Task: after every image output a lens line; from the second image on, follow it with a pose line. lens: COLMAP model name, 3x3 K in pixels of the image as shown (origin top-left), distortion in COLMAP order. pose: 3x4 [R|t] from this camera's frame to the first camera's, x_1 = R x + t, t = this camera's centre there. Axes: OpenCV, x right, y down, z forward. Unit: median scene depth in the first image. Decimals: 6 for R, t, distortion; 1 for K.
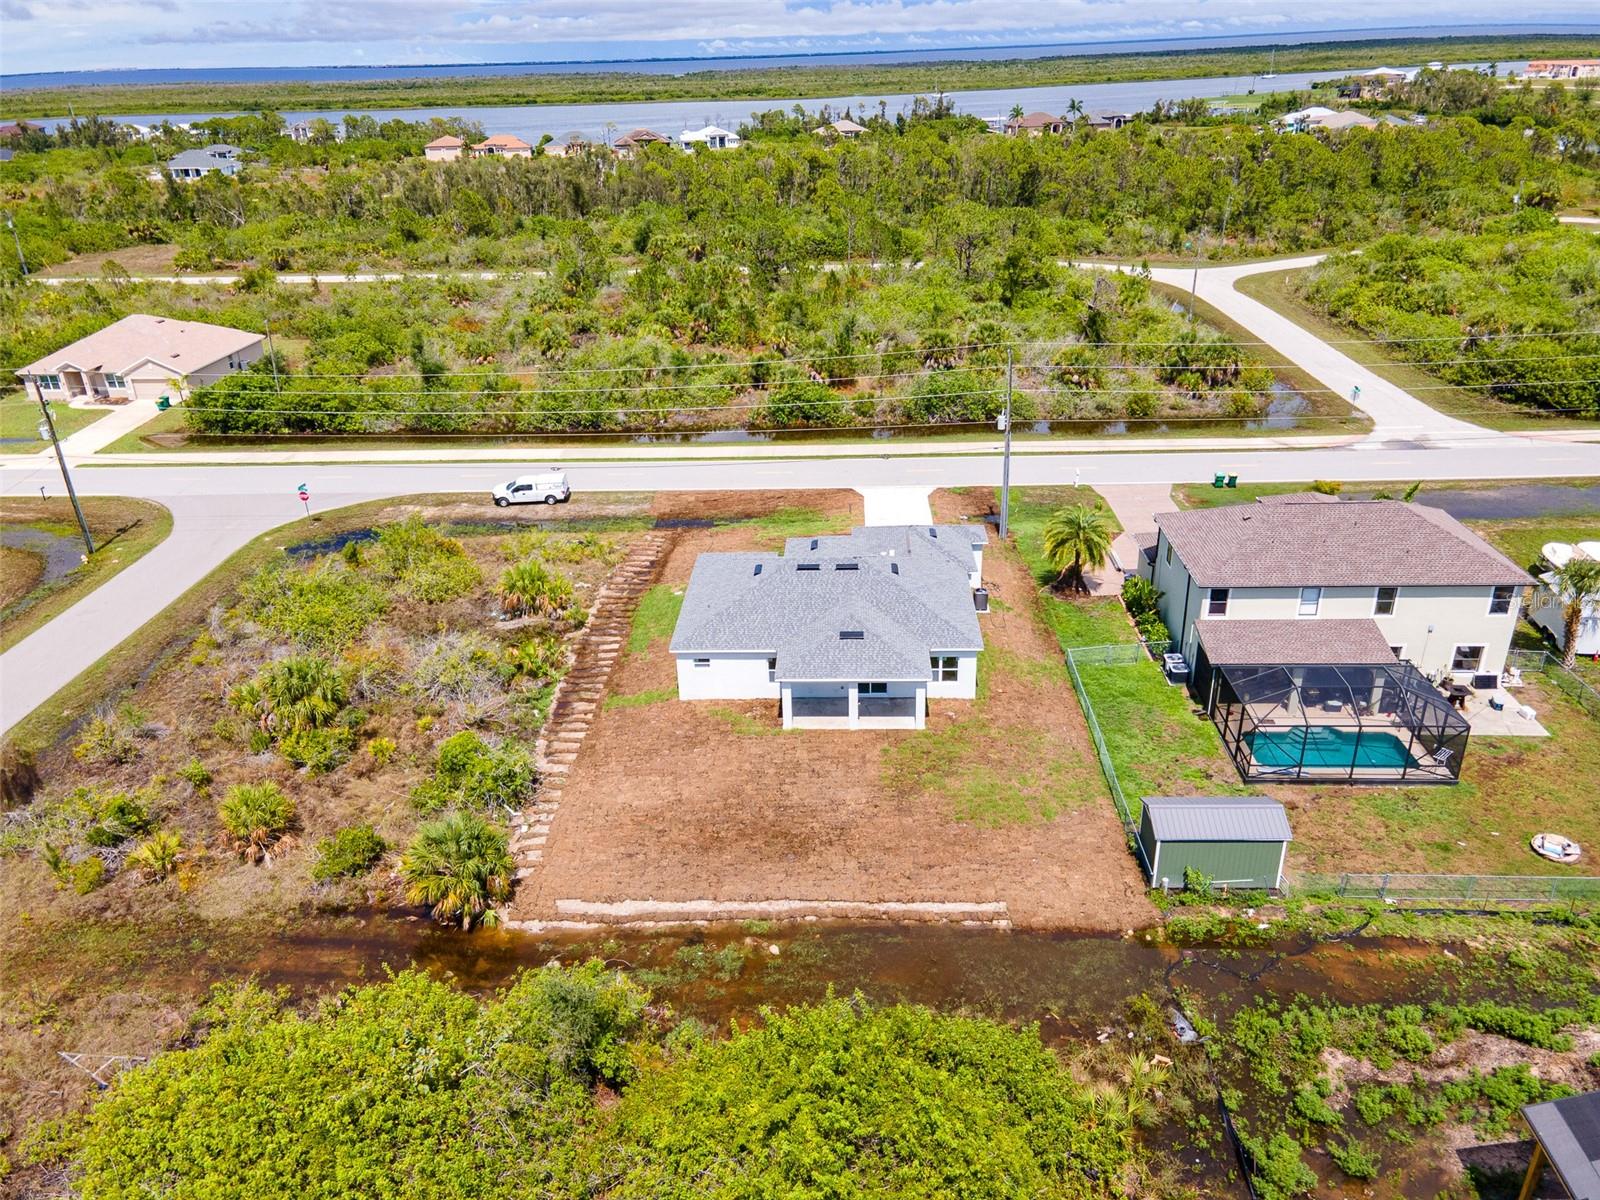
lens RADIAL K [[1137.2, 0, 800.0], [0, 1137.2, 600.0], [0, 0, 1]] dist [0.025796, -0.002322]
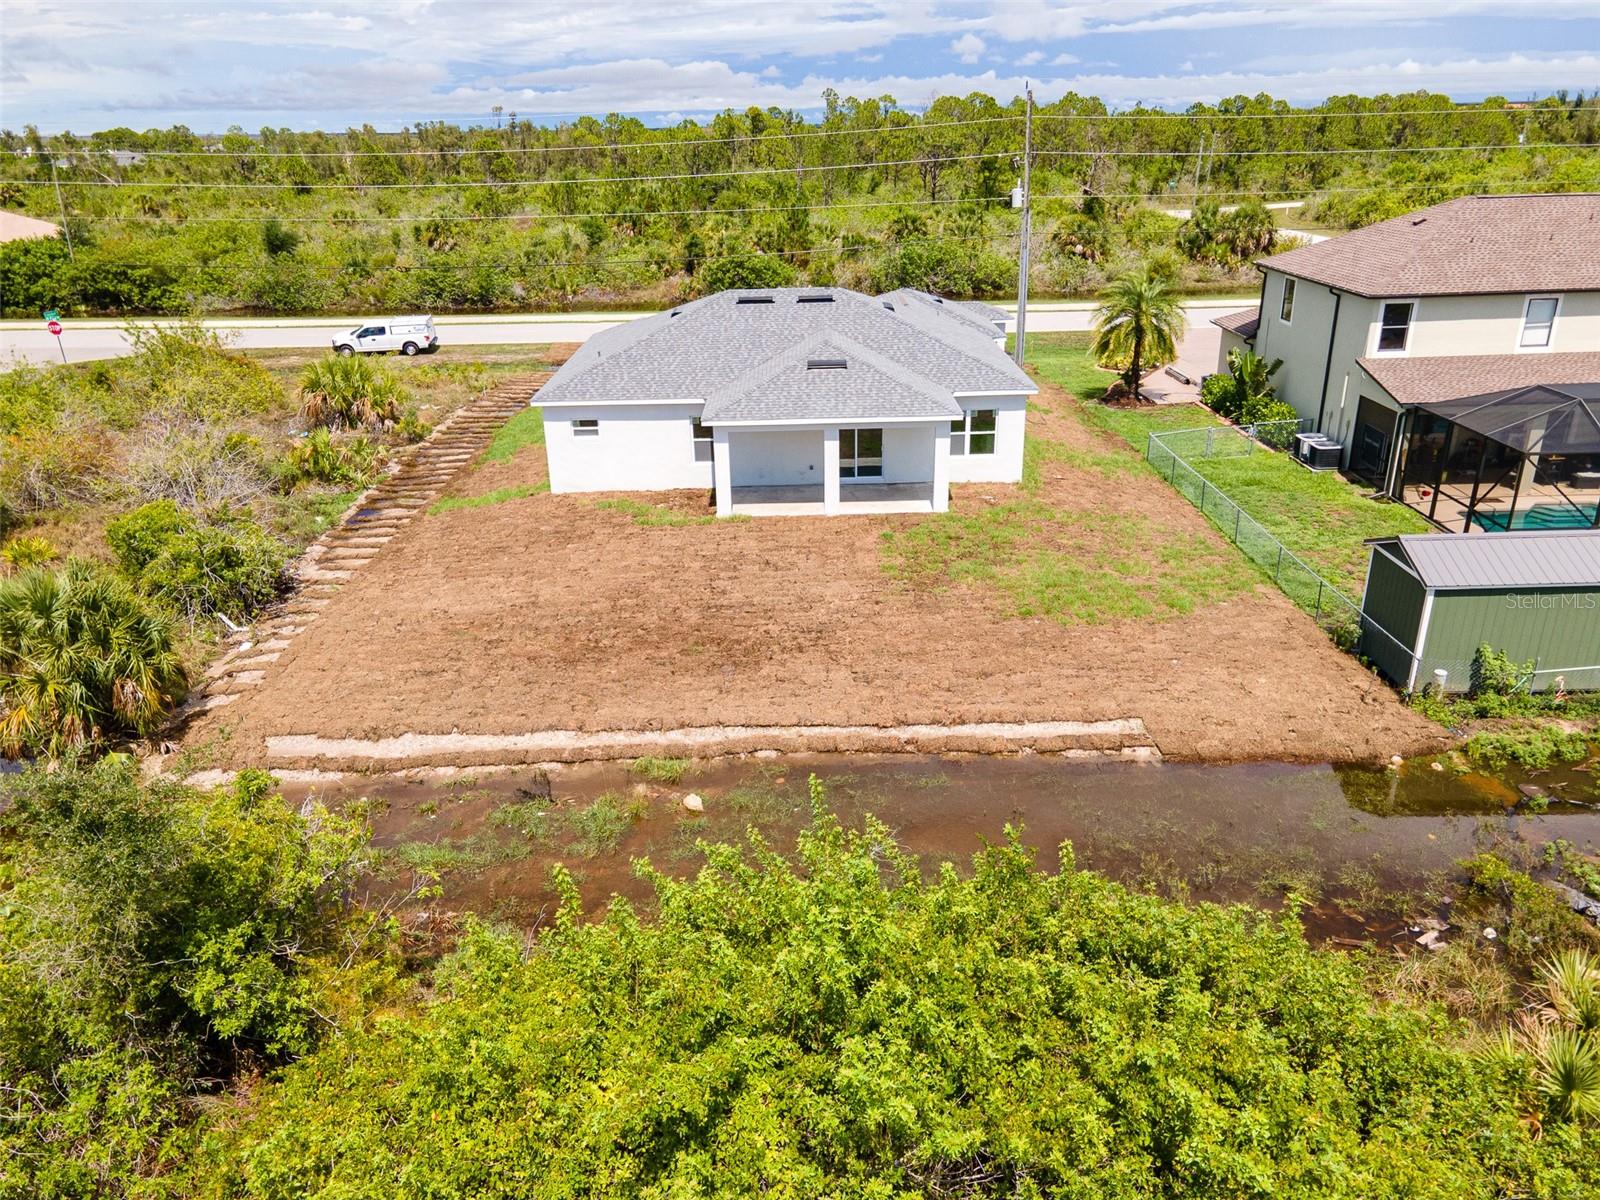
lens RADIAL K [[1147.6, 0, 800.0], [0, 1147.6, 600.0], [0, 0, 1]] dist [0.010488, 0.052475]
pose [[0.998896, -0.010245, 0.045855, 0.001234], [0.012457, 0.998760, -0.048196, 0.193038], [-0.045305, 0.048714, 0.997785, 0.396554]]
